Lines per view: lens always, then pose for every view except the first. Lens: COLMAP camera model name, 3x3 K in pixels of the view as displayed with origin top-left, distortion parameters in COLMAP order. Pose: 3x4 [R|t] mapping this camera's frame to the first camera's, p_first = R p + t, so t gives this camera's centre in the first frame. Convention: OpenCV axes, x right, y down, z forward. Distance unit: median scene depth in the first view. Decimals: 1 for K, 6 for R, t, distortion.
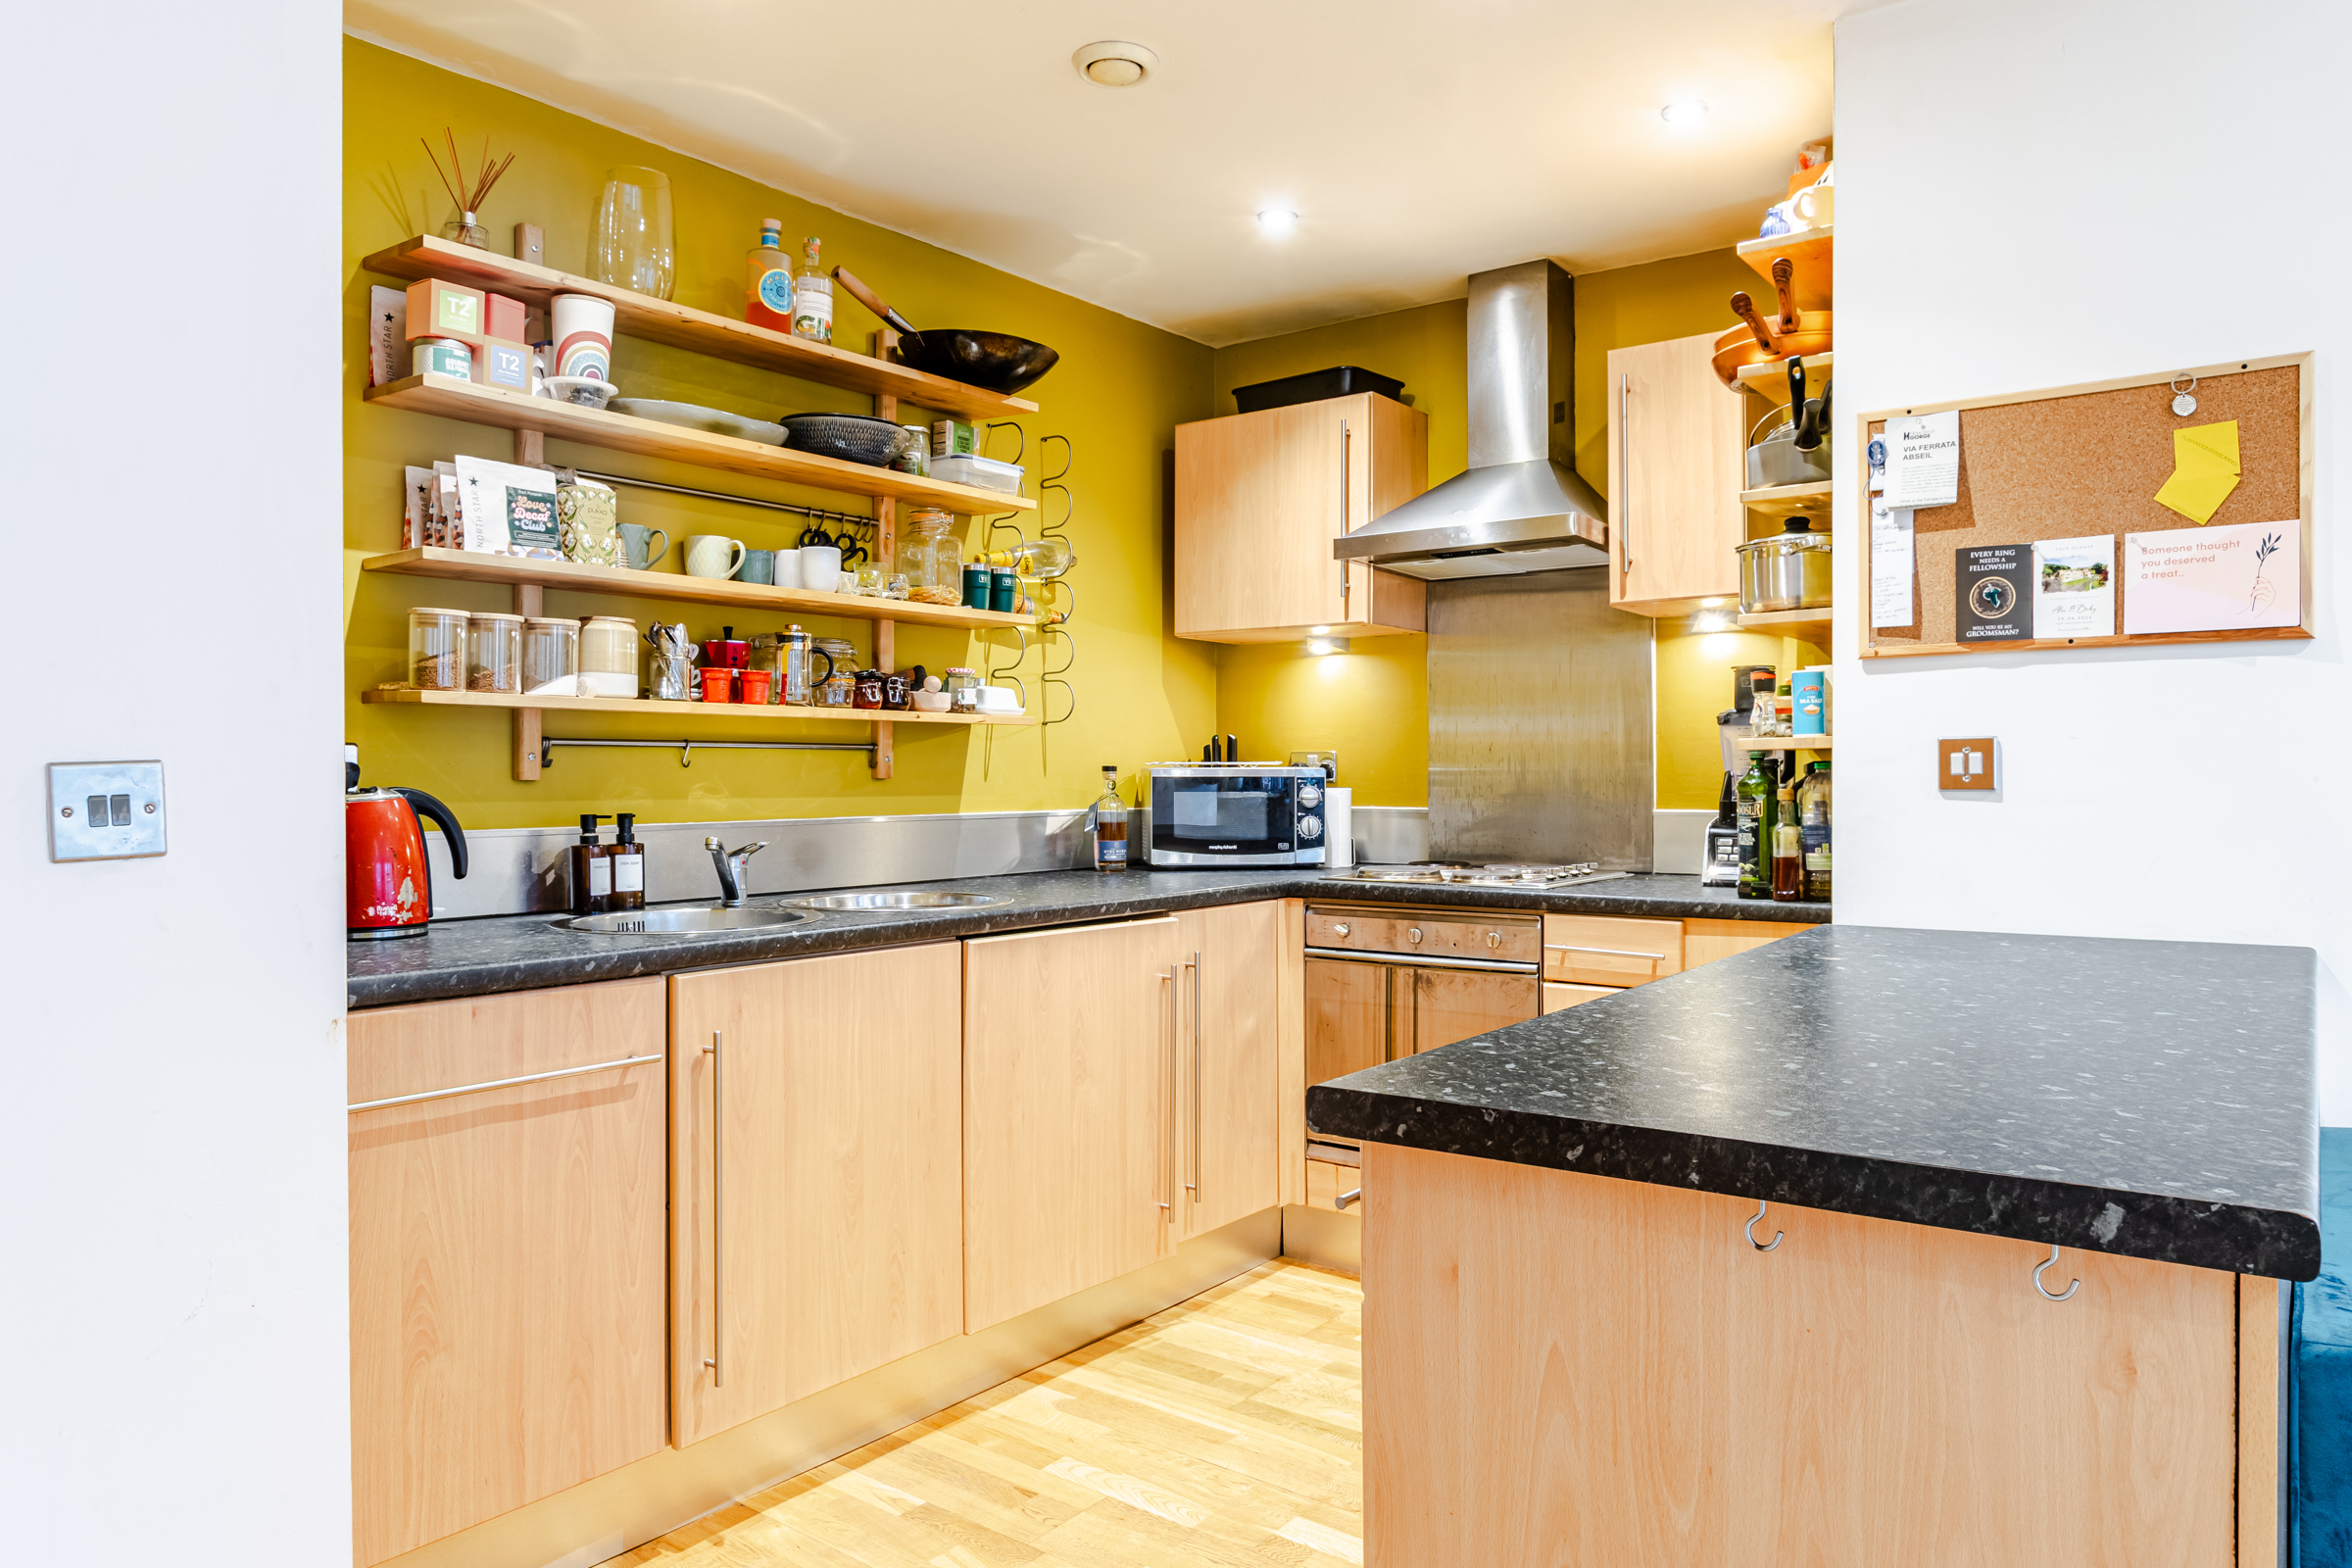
lens RADIAL K [[1519.2, 0, 1186.2], [0, 1519.2, 787.1], [0, 0, 1]] dist [-0.006841, -0.005172]
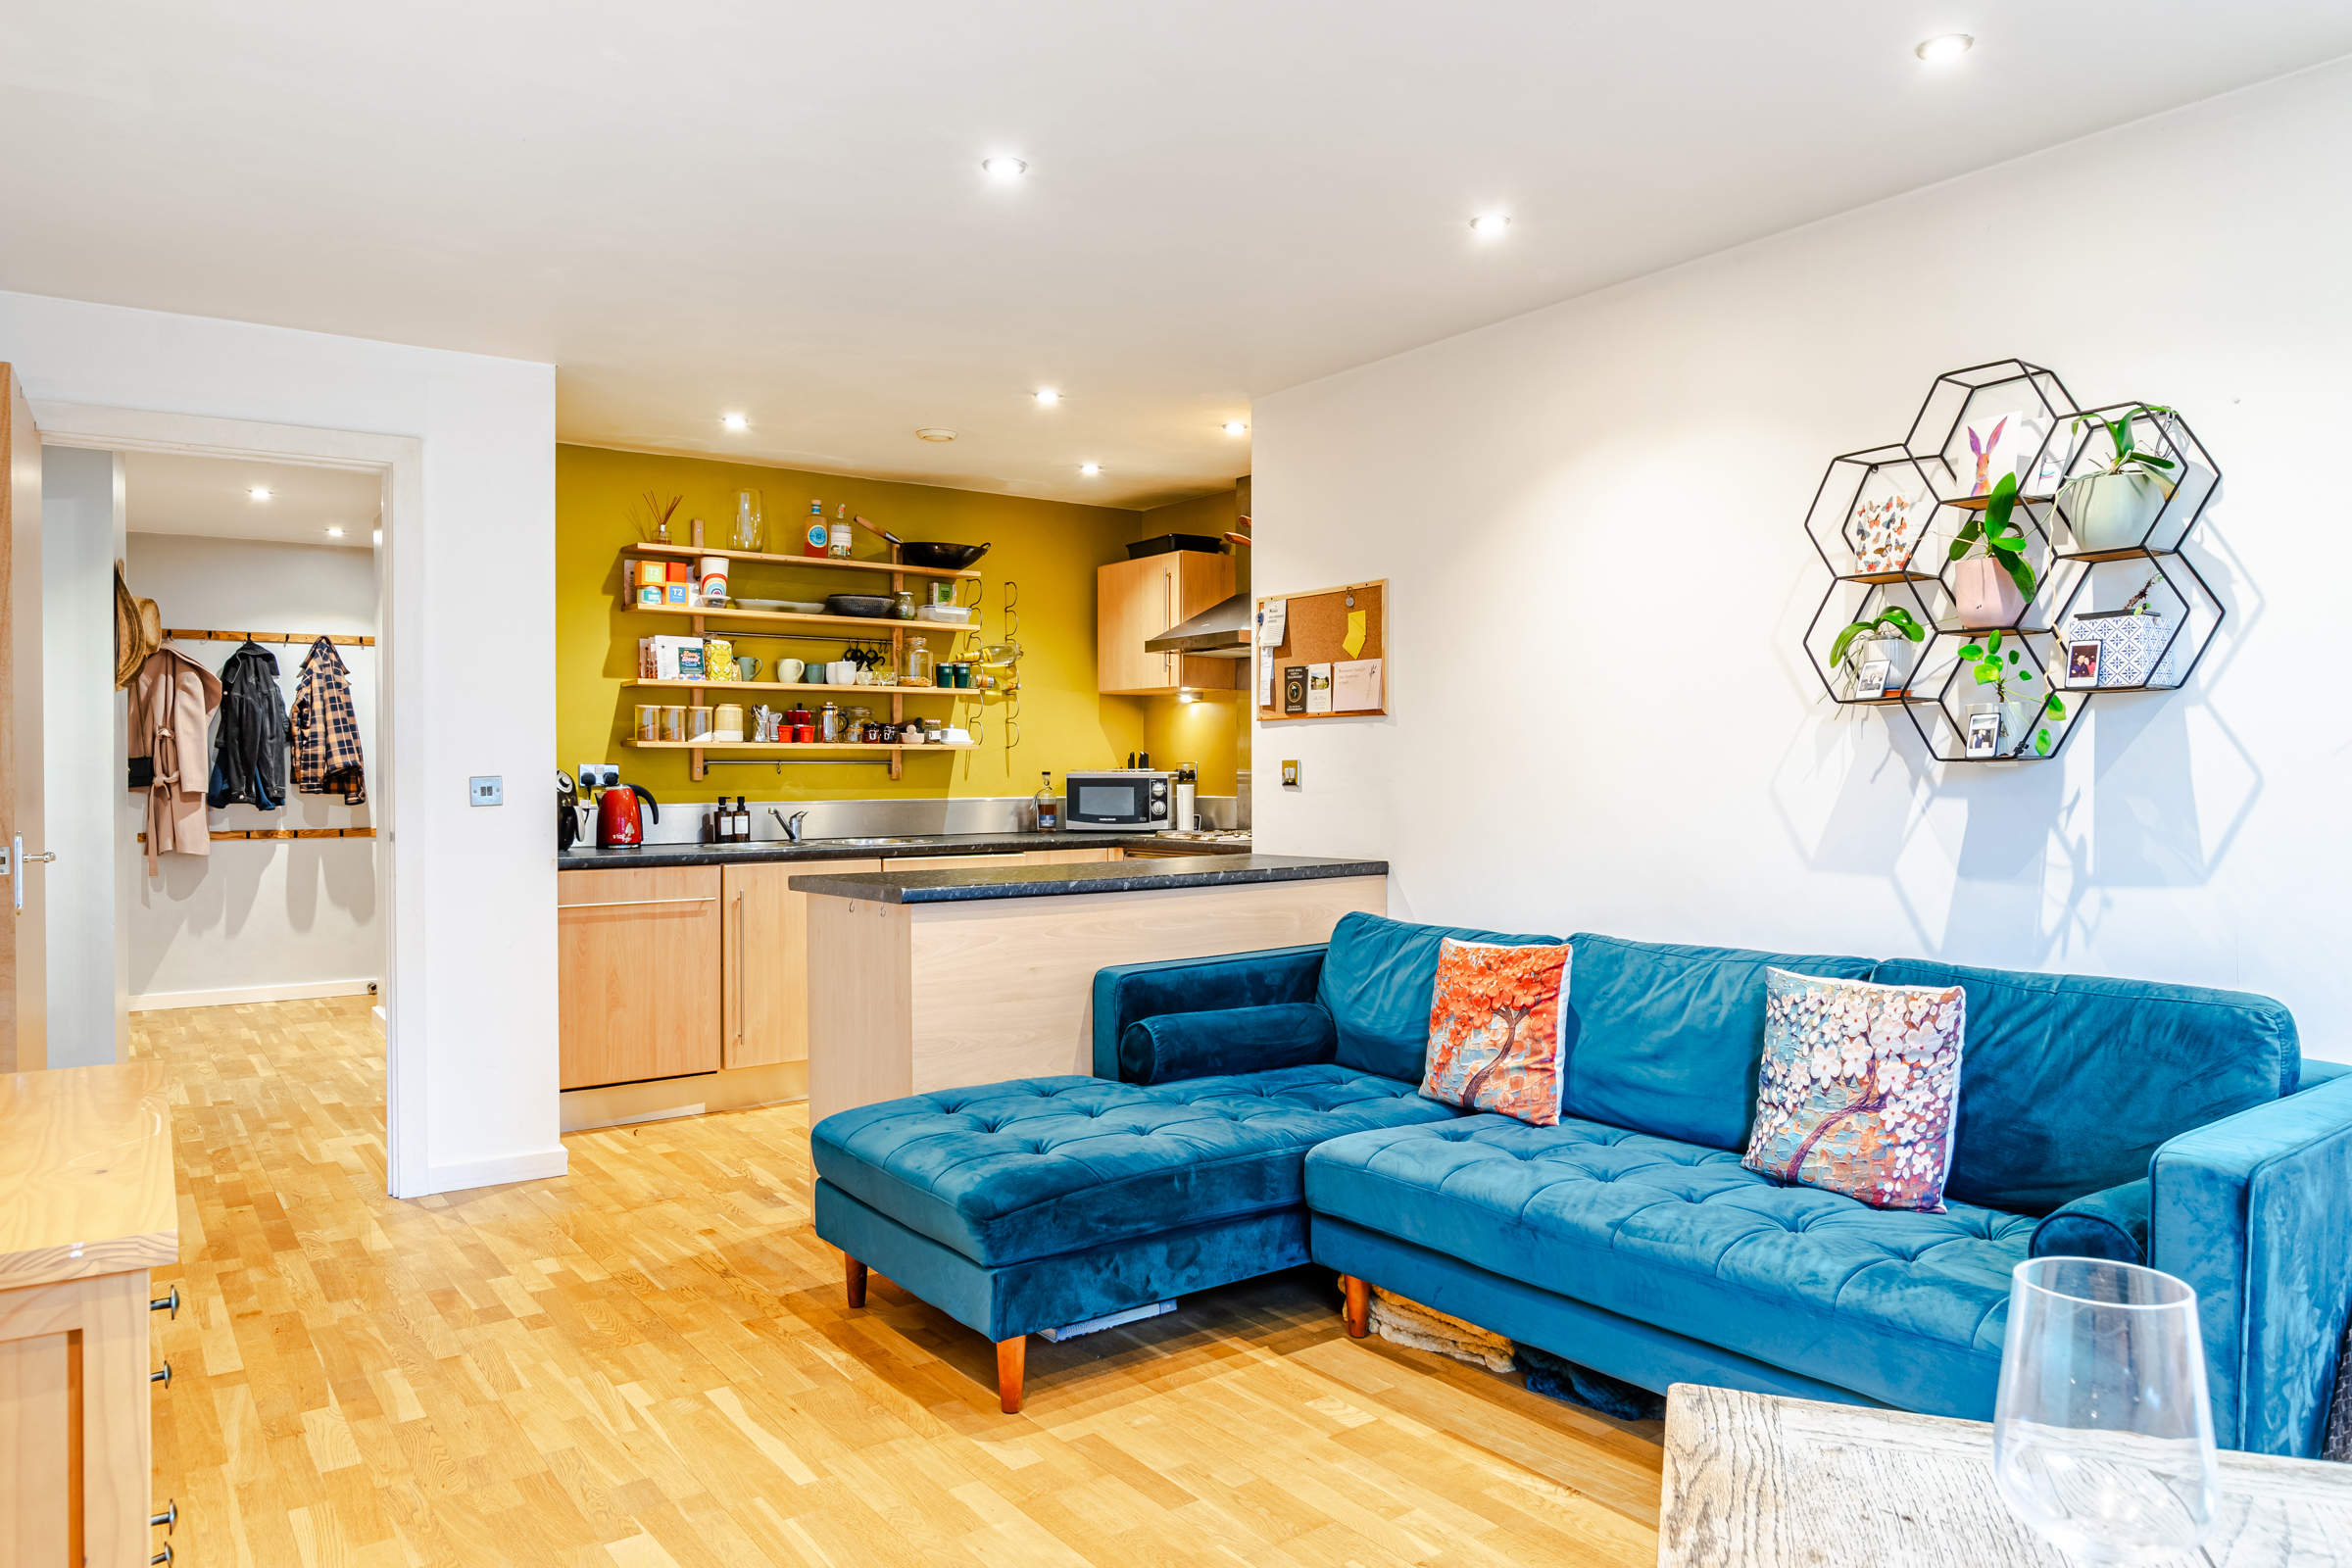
lens RADIAL K [[1519.2, 0, 1186.2], [0, 1519.2, 787.1], [0, 0, 1]] dist [-0.006841, -0.005172]
pose [[0.961340, 0.001868, -0.275356, 0.761427], [-0.001246, 0.999996, 0.002432, -0.001173], [0.275360, -0.001995, 0.961339, -0.804734]]
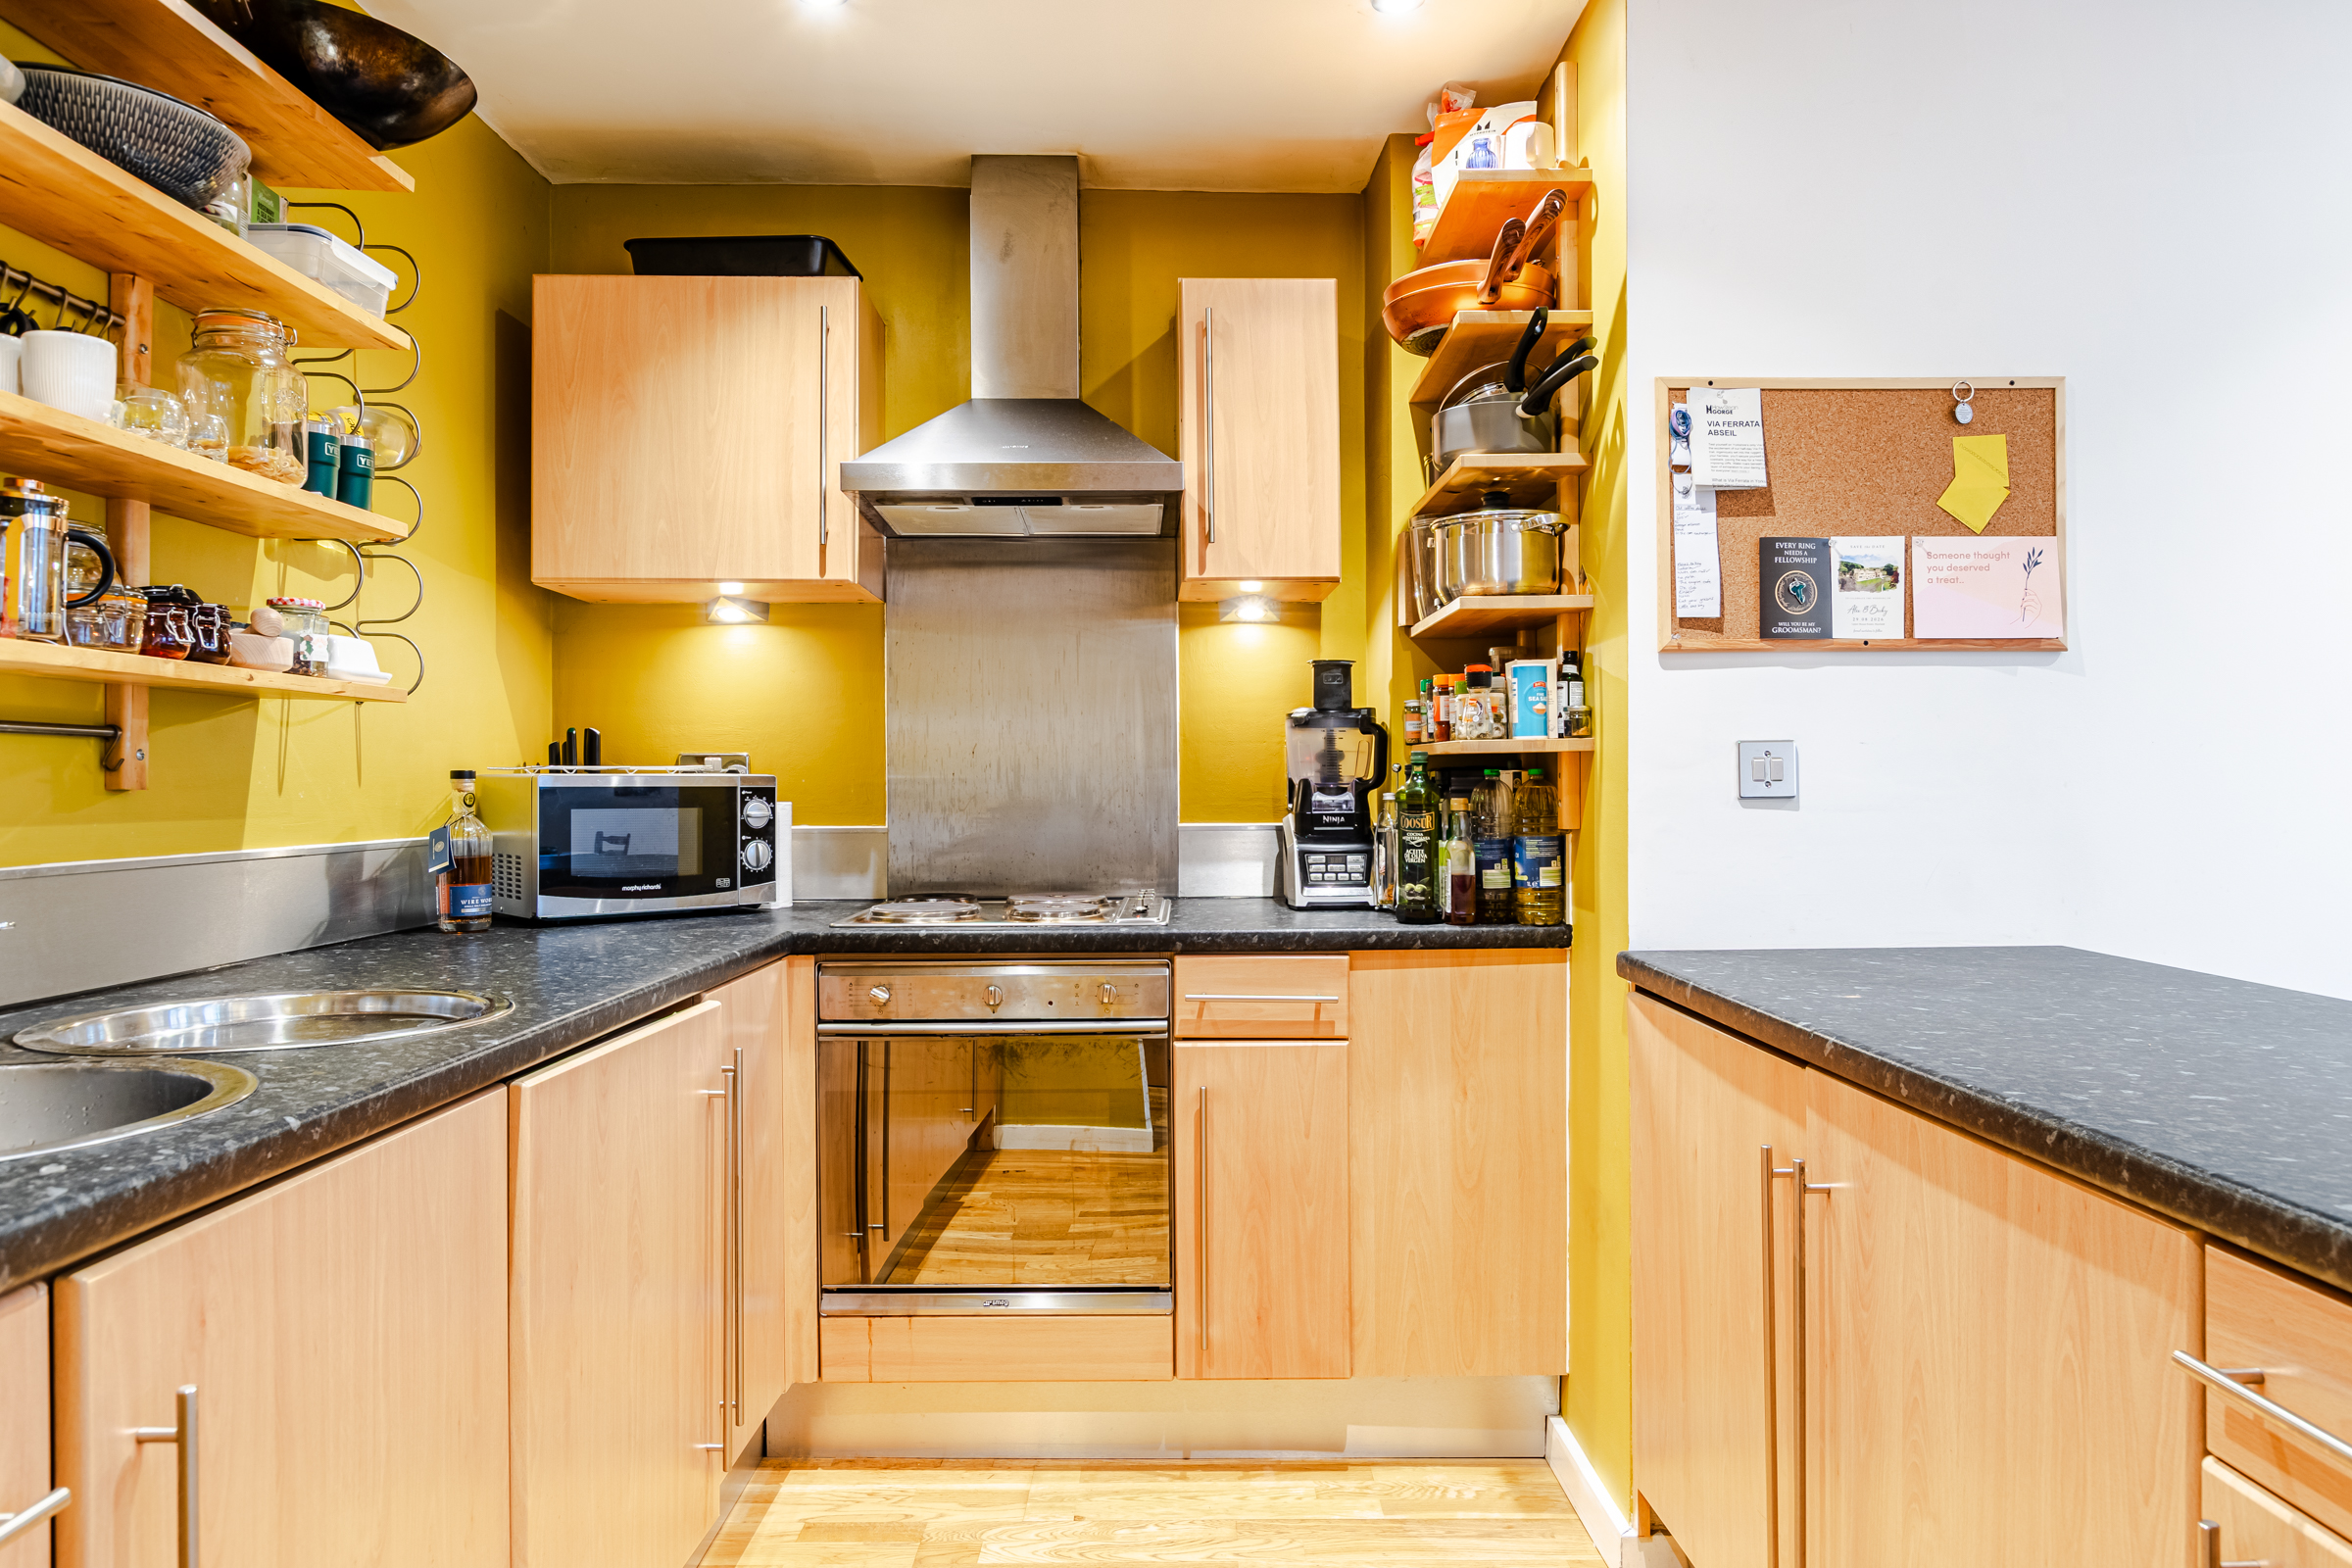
lens RADIAL K [[1519.2, 0, 1186.2], [0, 1519.2, 787.1], [0, 0, 1]] dist [-0.006841, -0.005172]
pose [[0.787530, -0.001313, 0.616274, -0.274386], [0.006362, 0.999962, -0.005999, -0.001055], [-0.616243, 0.008645, 0.787509, 0.393399]]
